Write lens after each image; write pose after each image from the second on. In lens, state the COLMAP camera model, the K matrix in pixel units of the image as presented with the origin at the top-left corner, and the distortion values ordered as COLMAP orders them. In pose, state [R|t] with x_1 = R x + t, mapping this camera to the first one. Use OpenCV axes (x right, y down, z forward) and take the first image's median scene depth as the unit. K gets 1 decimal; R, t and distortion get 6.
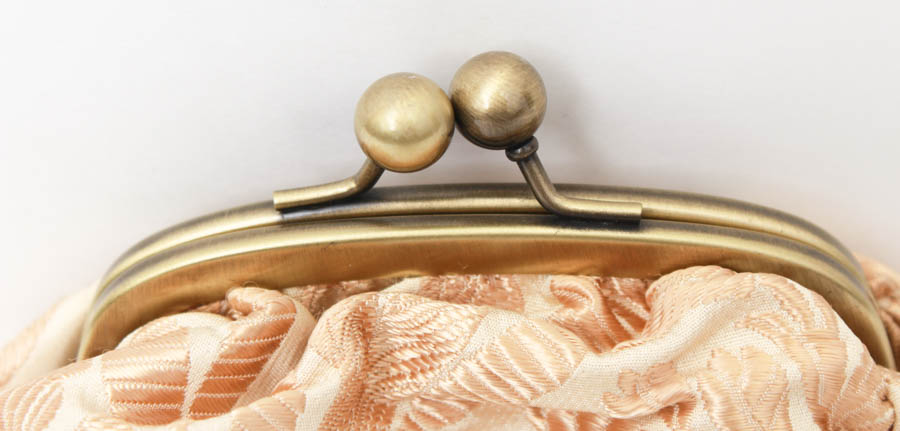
lens RADIAL K [[1412.9, 0, 450.3], [0, 1412.9, 216.4], [0, 0, 1]] dist [-0.040973, 0.000000]
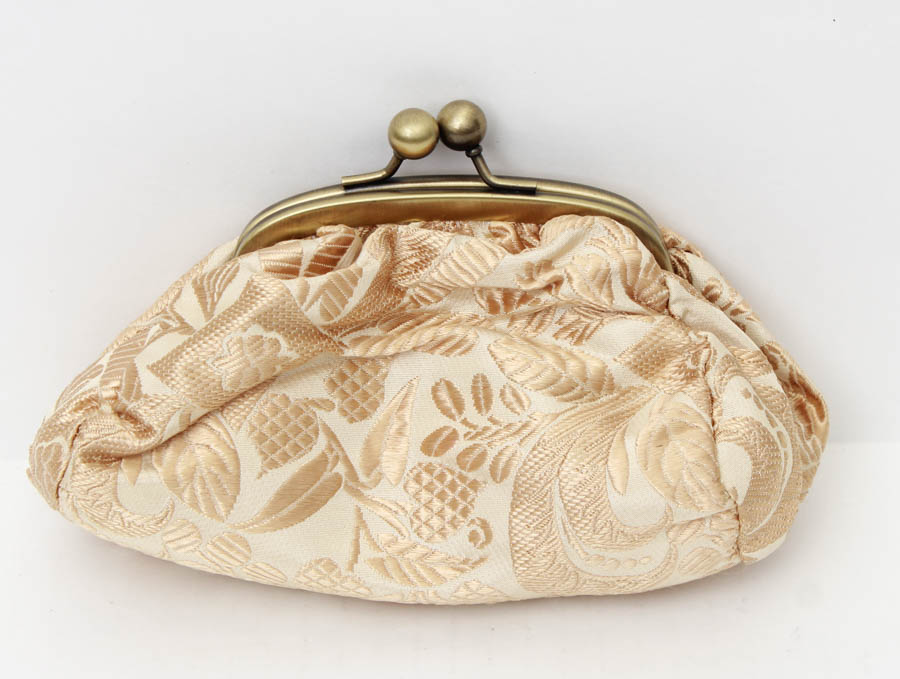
lens RADIAL K [[1394.3, 0, 449.4], [0, 1394.3, 339.5], [0, 0, 1]] dist [-0.219394, 0.000000]
pose [[0.999389, 0.005772, 0.034462, -0.046093], [-0.003577, 0.997980, -0.063427, 0.327554], [-0.034759, 0.063265, 0.997391, -0.867611]]
